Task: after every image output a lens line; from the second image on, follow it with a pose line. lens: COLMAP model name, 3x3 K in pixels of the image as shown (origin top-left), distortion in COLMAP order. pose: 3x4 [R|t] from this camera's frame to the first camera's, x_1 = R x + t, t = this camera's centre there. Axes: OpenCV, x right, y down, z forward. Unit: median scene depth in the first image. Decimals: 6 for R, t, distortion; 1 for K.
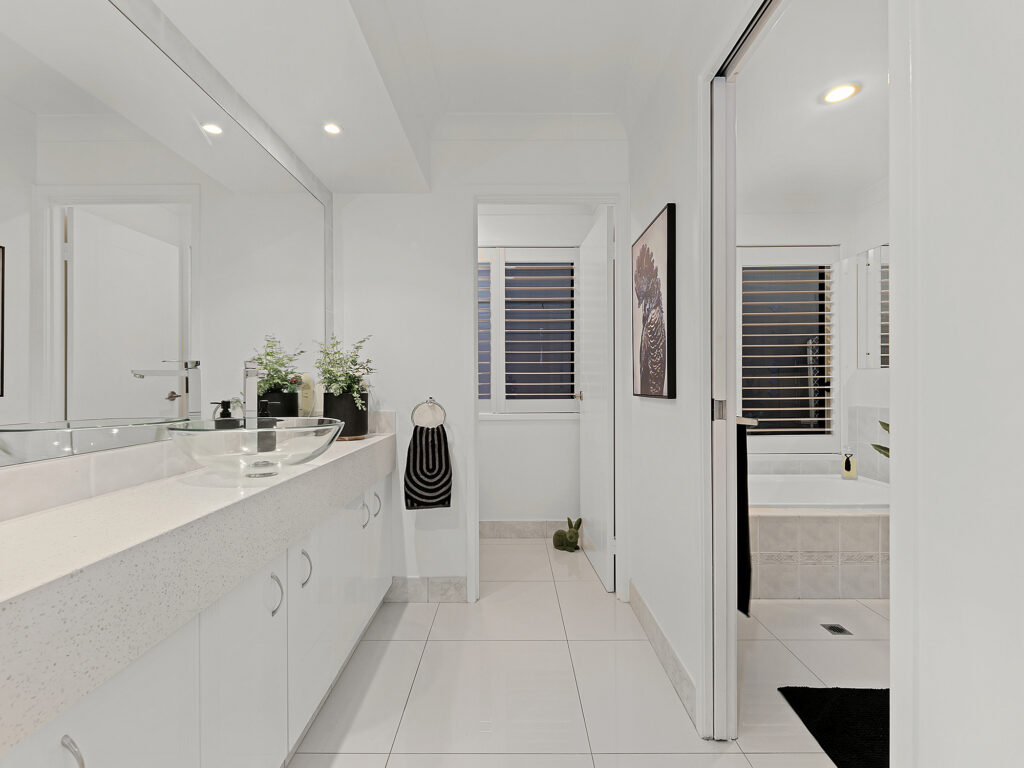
lens RADIAL K [[463.4, 0, 508.9], [0, 463.4, 382.4], [0, 0, 1]] dist [-0.000036, -0.000453]
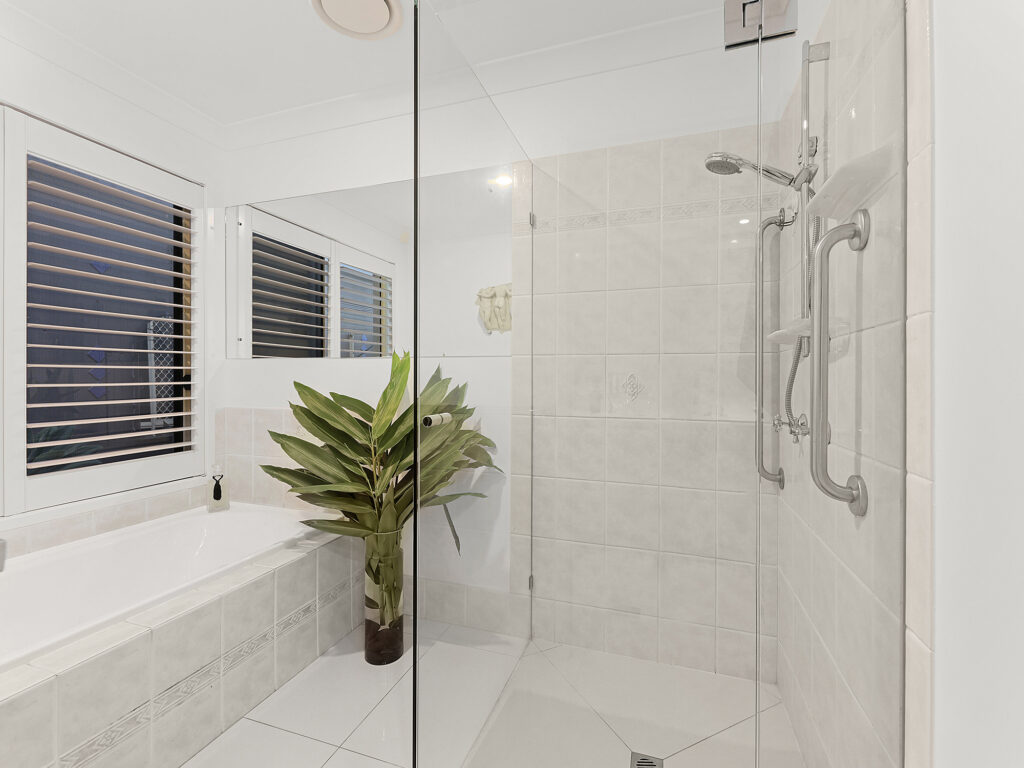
lens RADIAL K [[463.4, 0, 508.9], [0, 463.4, 382.4], [0, 0, 1]] dist [-0.000036, -0.000453]
pose [[0.322308, -0.003525, 0.946628, 0.186050], [-0.004906, 0.999973, 0.005394, 0.003364], [-0.946622, -0.006383, 0.322282, 0.319682]]
